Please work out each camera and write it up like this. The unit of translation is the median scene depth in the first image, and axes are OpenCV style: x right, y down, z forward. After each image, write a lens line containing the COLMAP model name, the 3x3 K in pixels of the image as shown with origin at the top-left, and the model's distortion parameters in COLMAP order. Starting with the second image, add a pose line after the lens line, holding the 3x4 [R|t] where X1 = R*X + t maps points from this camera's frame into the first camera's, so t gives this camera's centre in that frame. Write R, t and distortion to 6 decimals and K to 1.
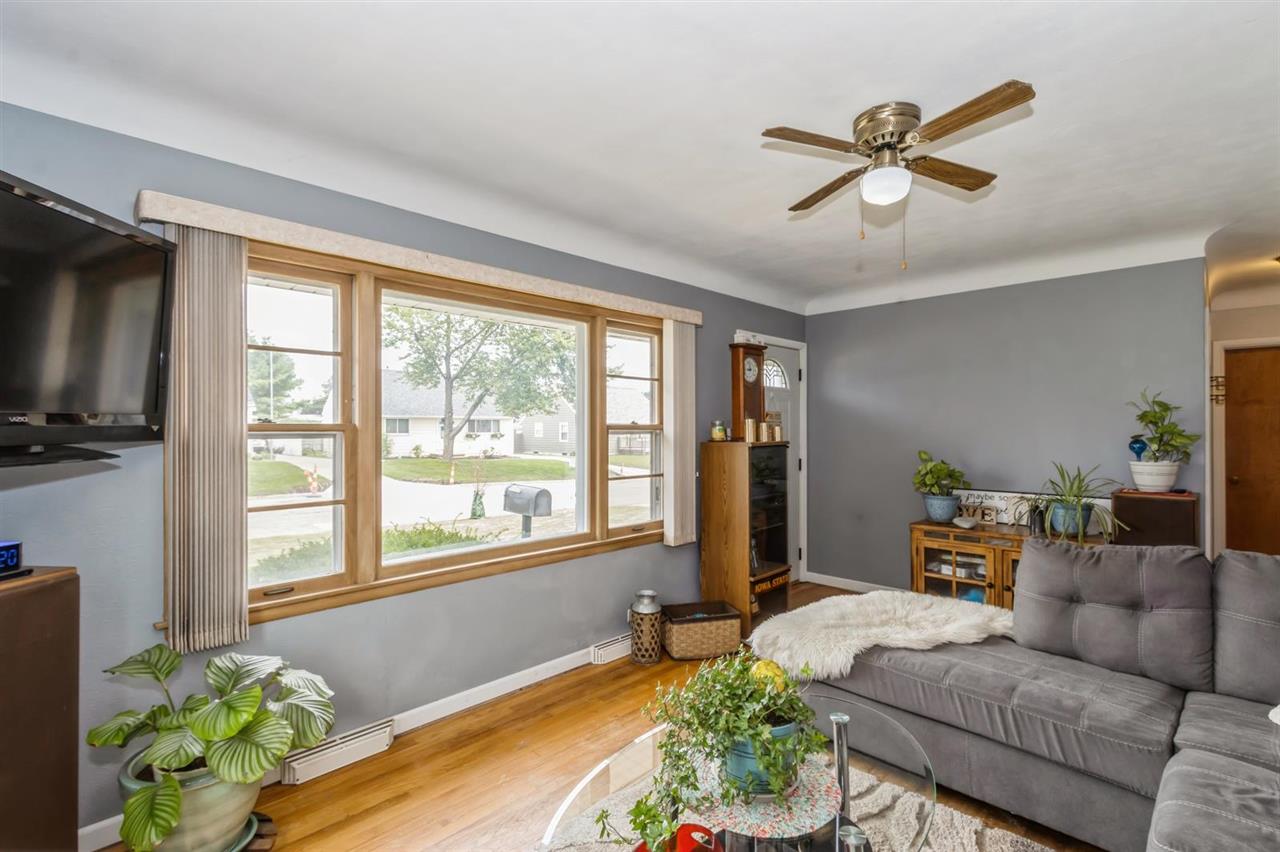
lens RADIAL K [[597.8, 0, 639.2], [0, 597.8, 425.4], [0, 0, 1]] dist [0.002989, -0.000291]
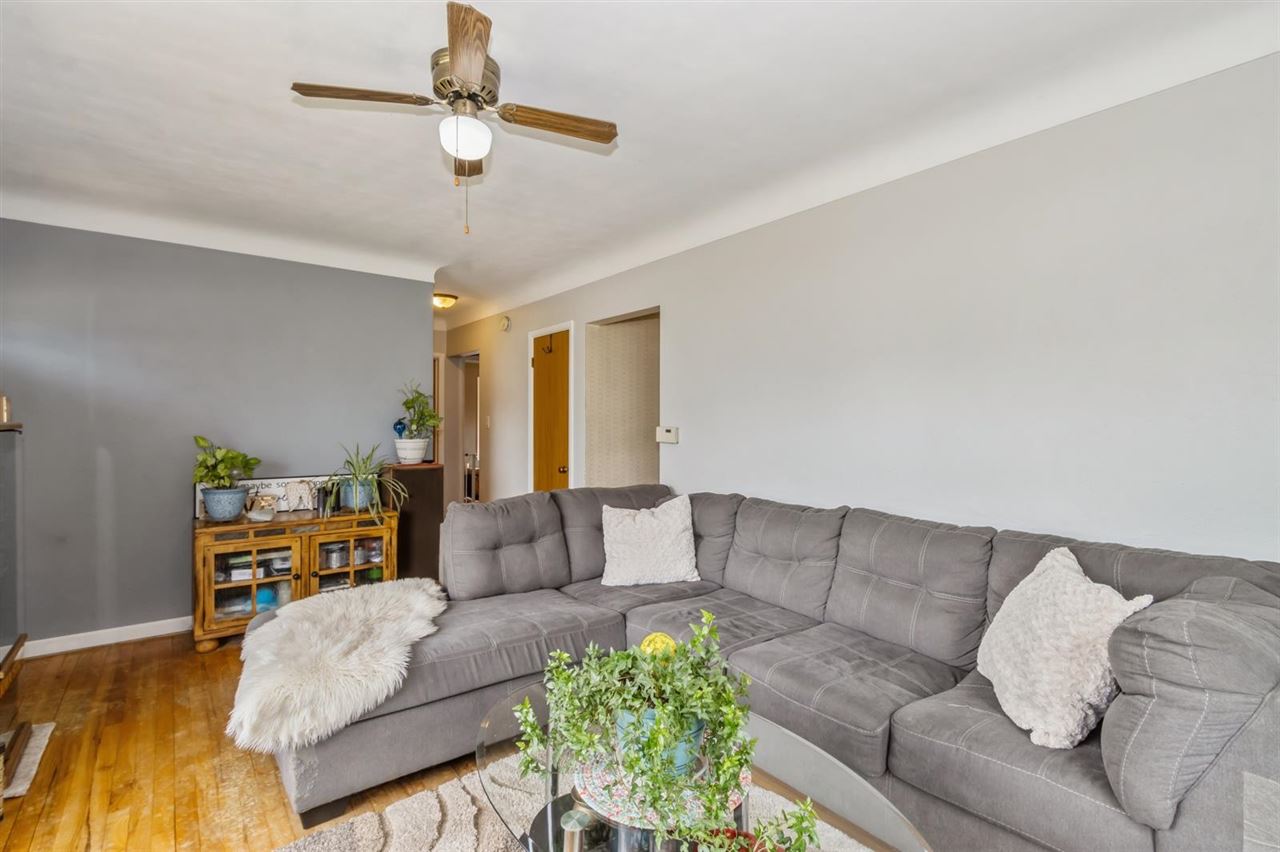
lens RADIAL K [[597.8, 0, 636.8], [0, 597.8, 423.1], [0, 0, 1]] dist [0.002989, -0.000291]
pose [[0.118712, 0.005330, 0.992914, -0.295952], [-0.007562, 0.999961, -0.004464, 0.027738], [-0.992900, -0.006979, 0.118748, 0.377535]]
